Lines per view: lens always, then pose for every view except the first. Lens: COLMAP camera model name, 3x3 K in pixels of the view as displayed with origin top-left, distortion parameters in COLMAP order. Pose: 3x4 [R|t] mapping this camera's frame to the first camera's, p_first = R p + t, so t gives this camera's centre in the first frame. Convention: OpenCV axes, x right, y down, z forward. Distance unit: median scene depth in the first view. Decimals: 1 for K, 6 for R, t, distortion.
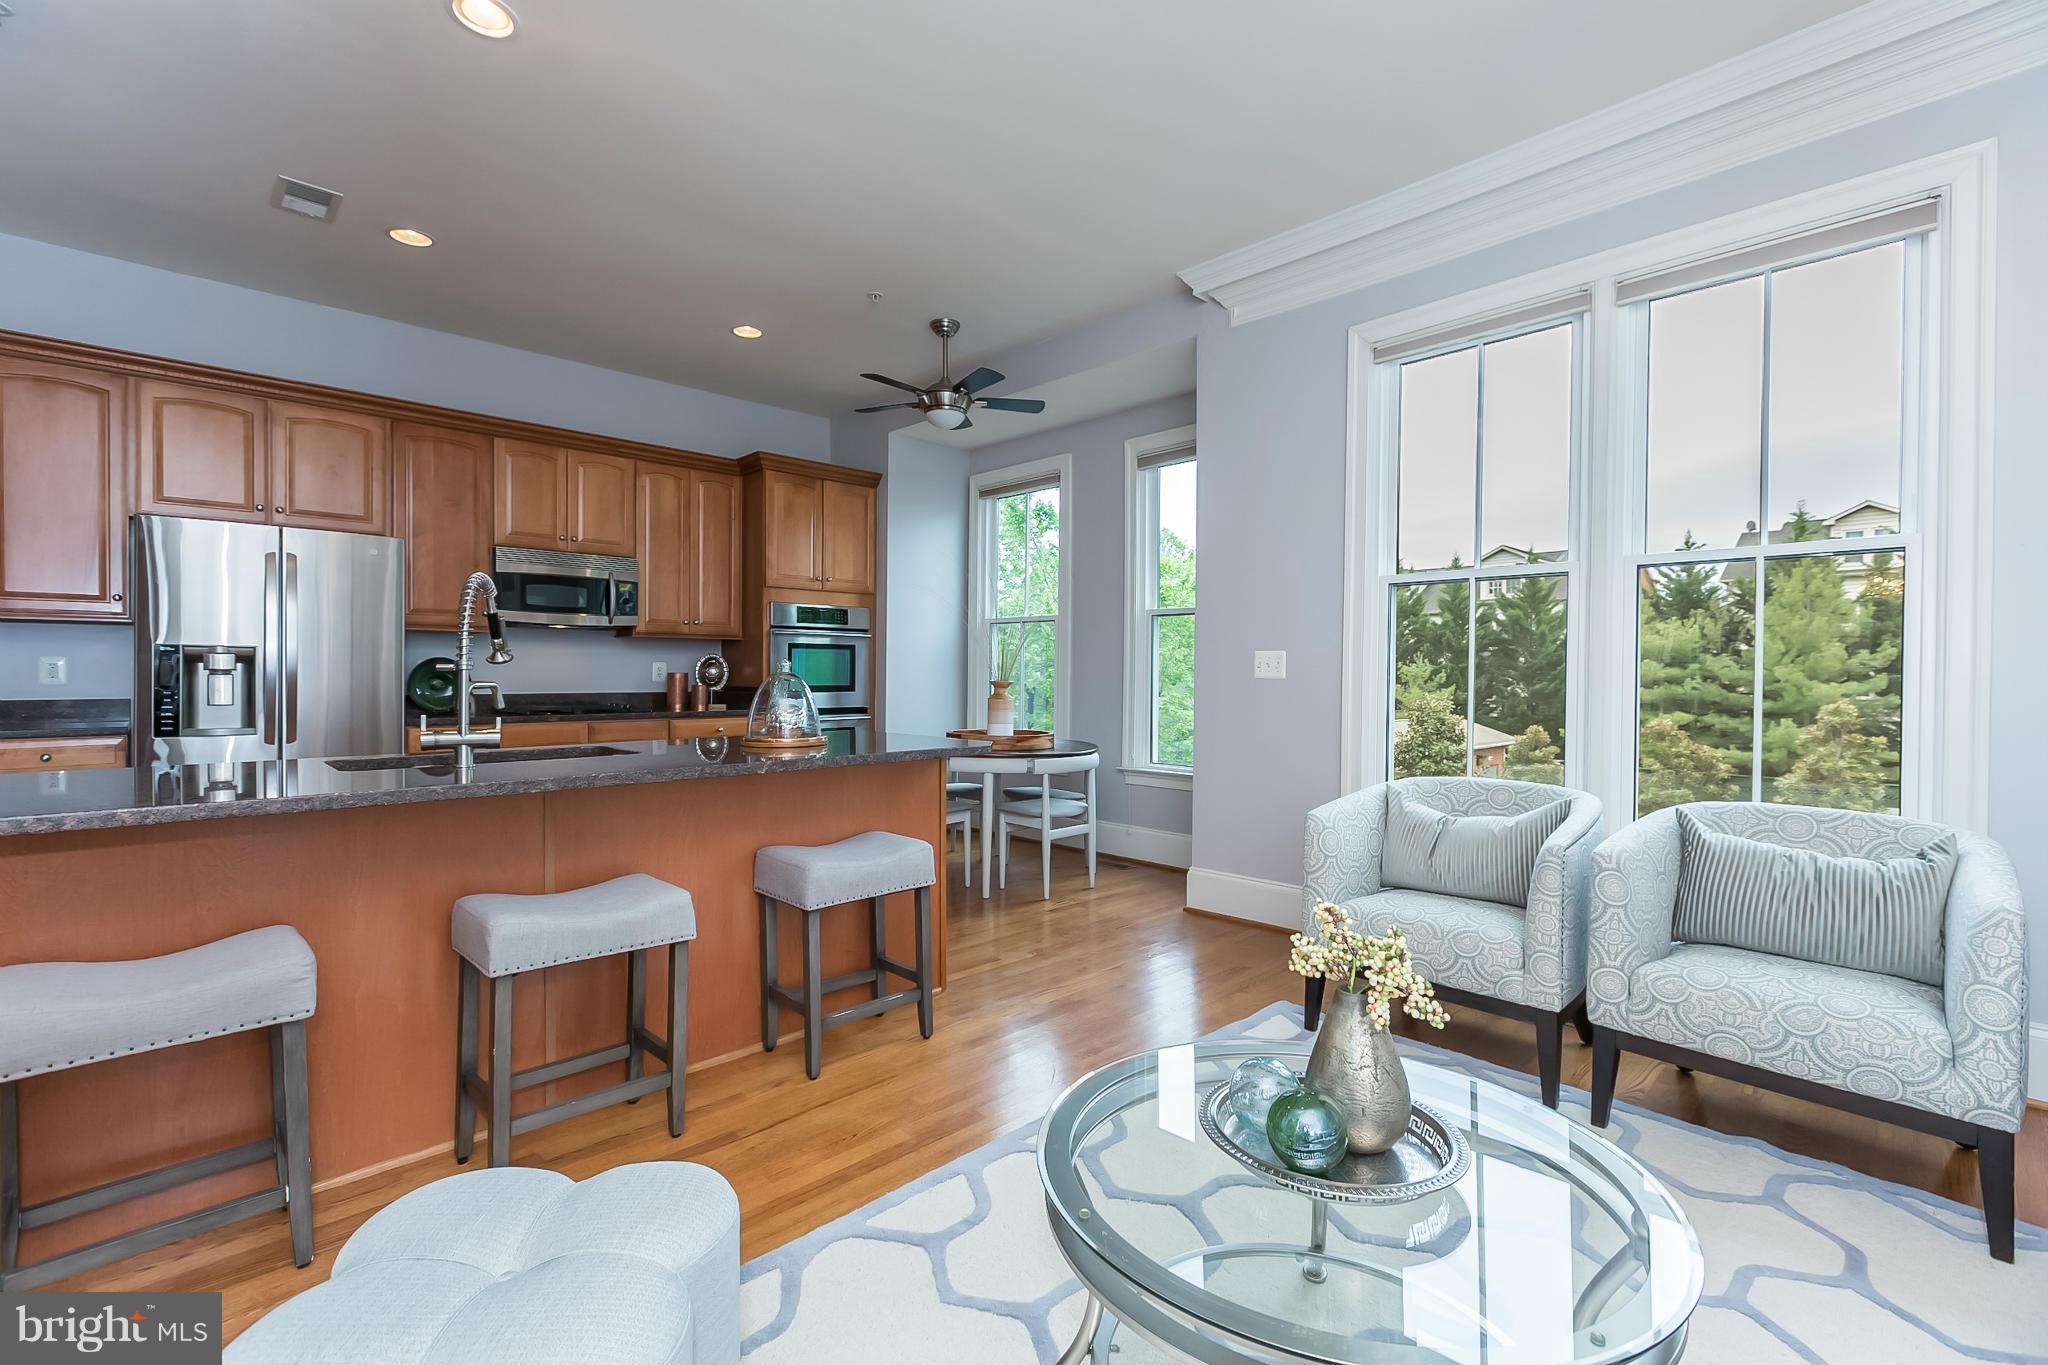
lens RADIAL K [[891.5, 0, 1020.9], [0, 891.5, 677.4], [0, 0, 1]] dist [0.001072, 0.000117]
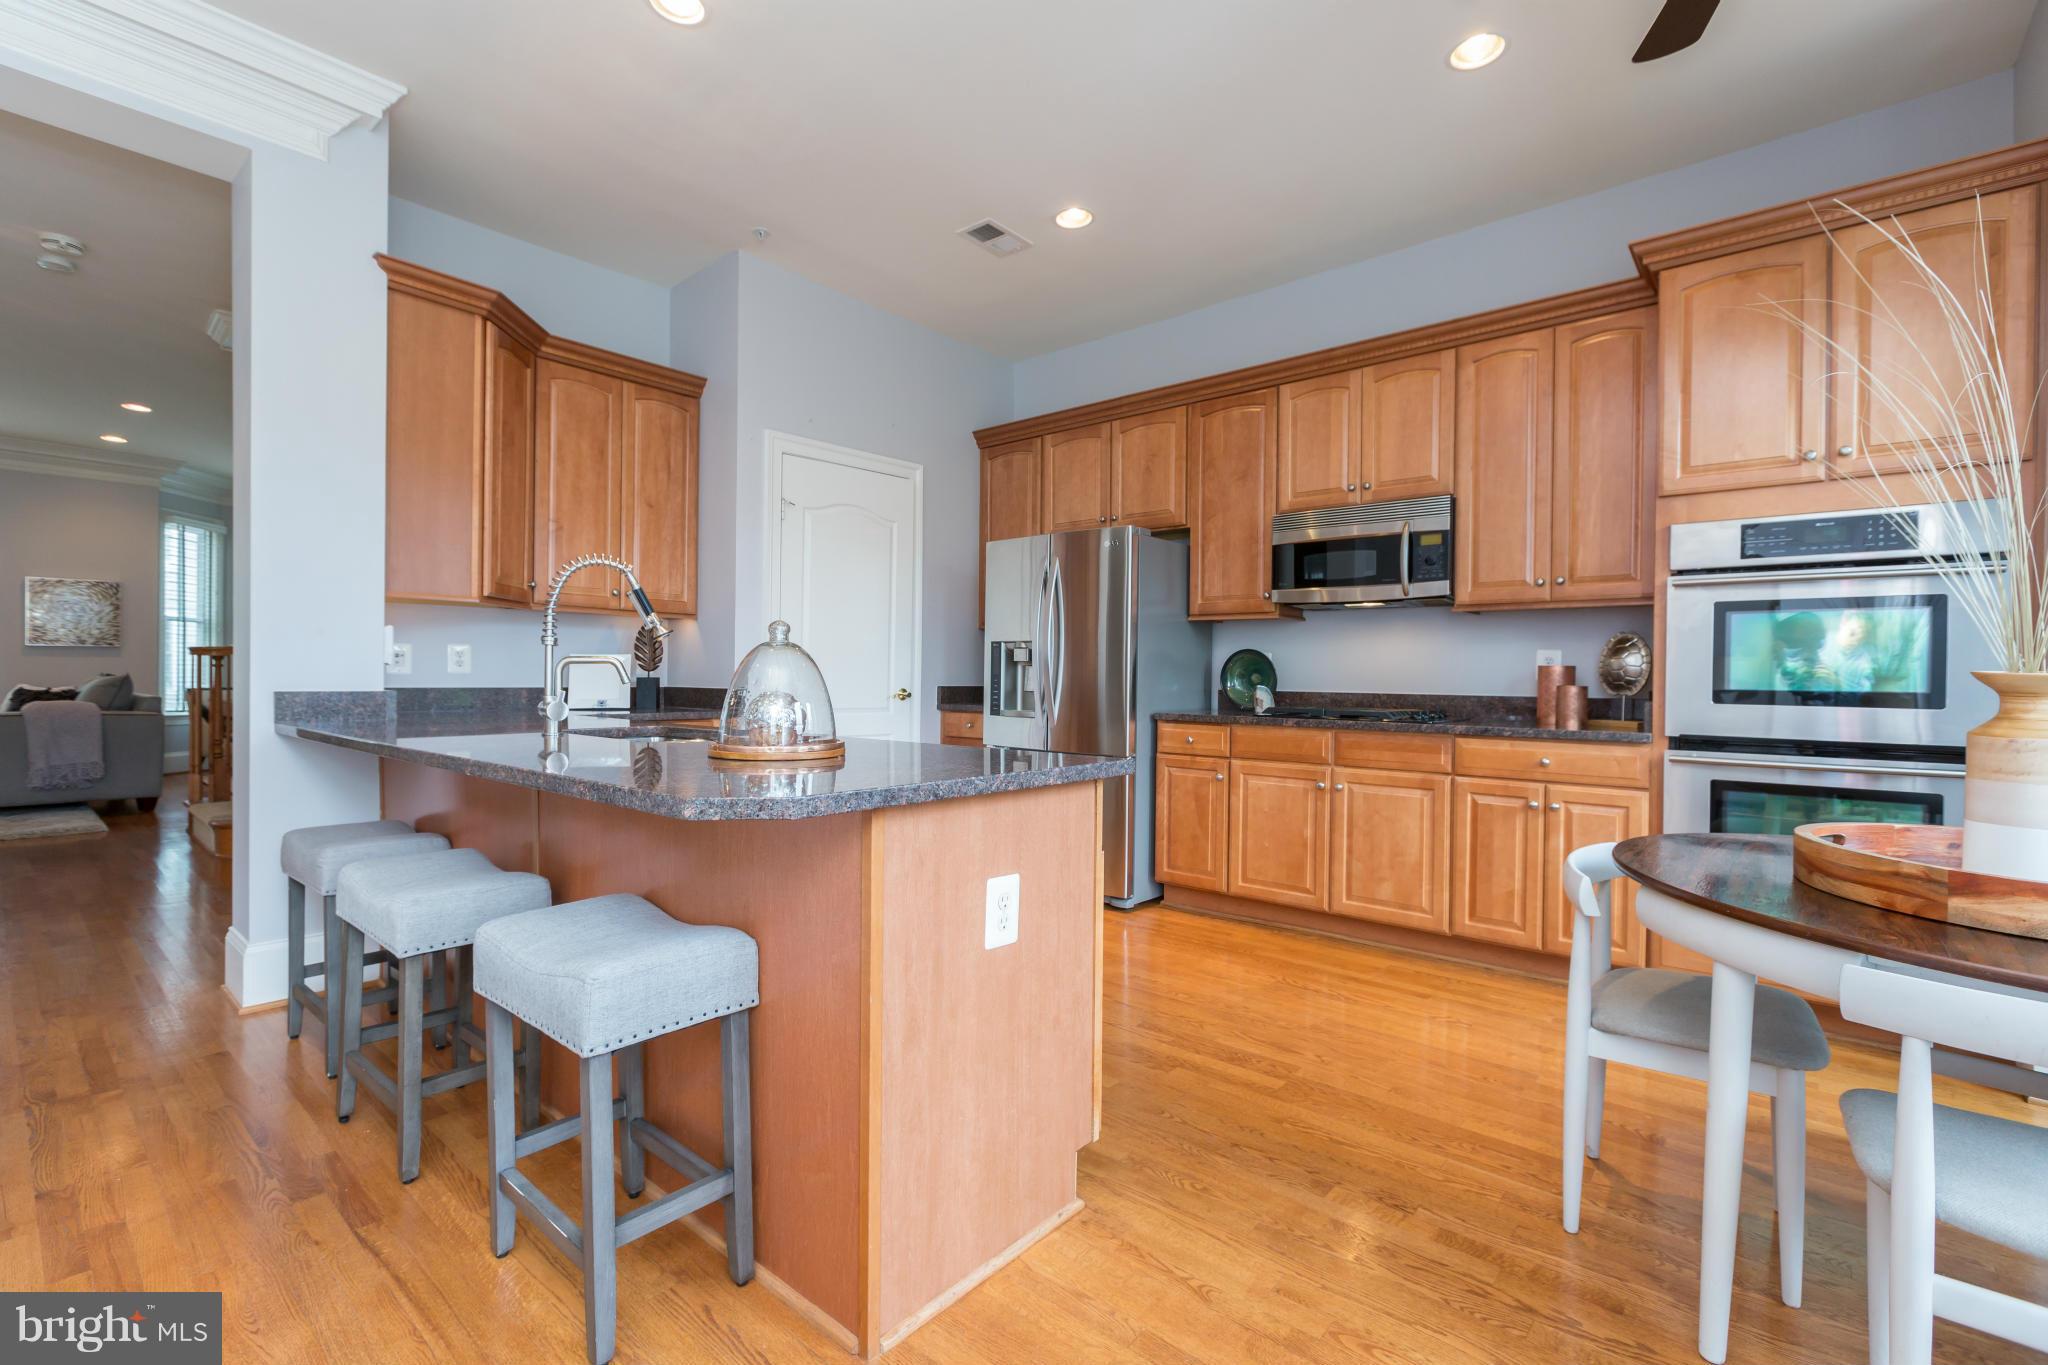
lens RADIAL K [[898.7, 0, 1018.3], [0, 898.7, 680.3], [0, 0, 1]] dist [0.000505, -0.000179]
pose [[0.097661, 0.003678, -0.995213, 0.198754], [-0.014753, 0.999889, 0.002248, 0.009247], [0.995110, 0.014463, 0.097704, 0.577033]]
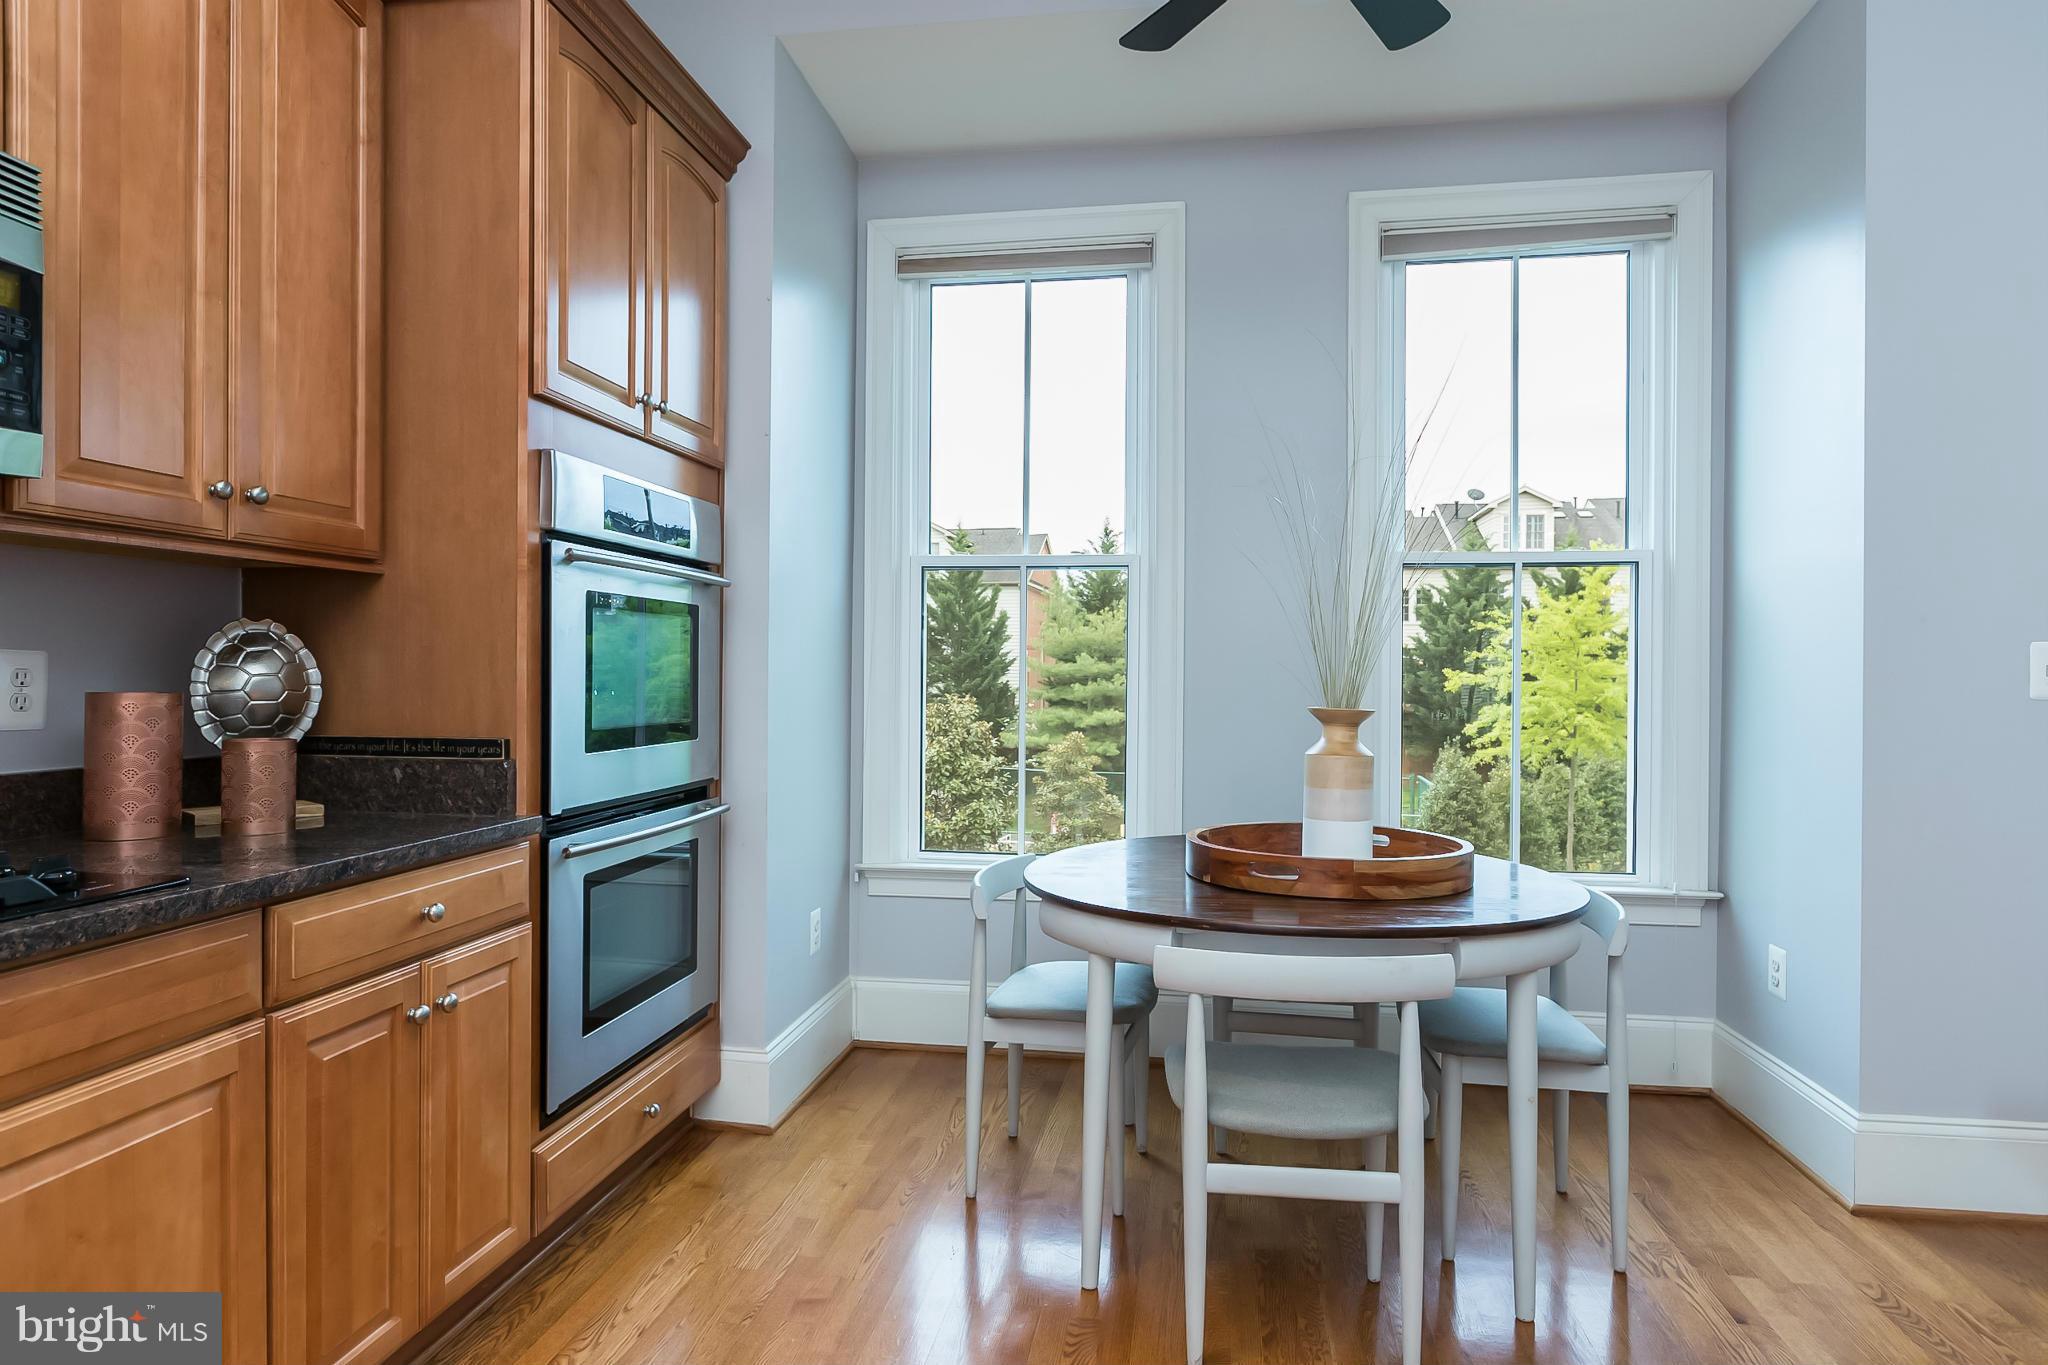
lens RADIAL K [[1139.9, 0, 1018.9], [0, 1139.9, 681.4], [0, 0, 1]] dist [0.024847, 0.000117]
pose [[0.797467, -0.007168, 0.603320, -0.385219], [0.002291, 0.999958, 0.008852, -0.011009], [-0.603359, -0.005677, 0.797450, 0.600735]]
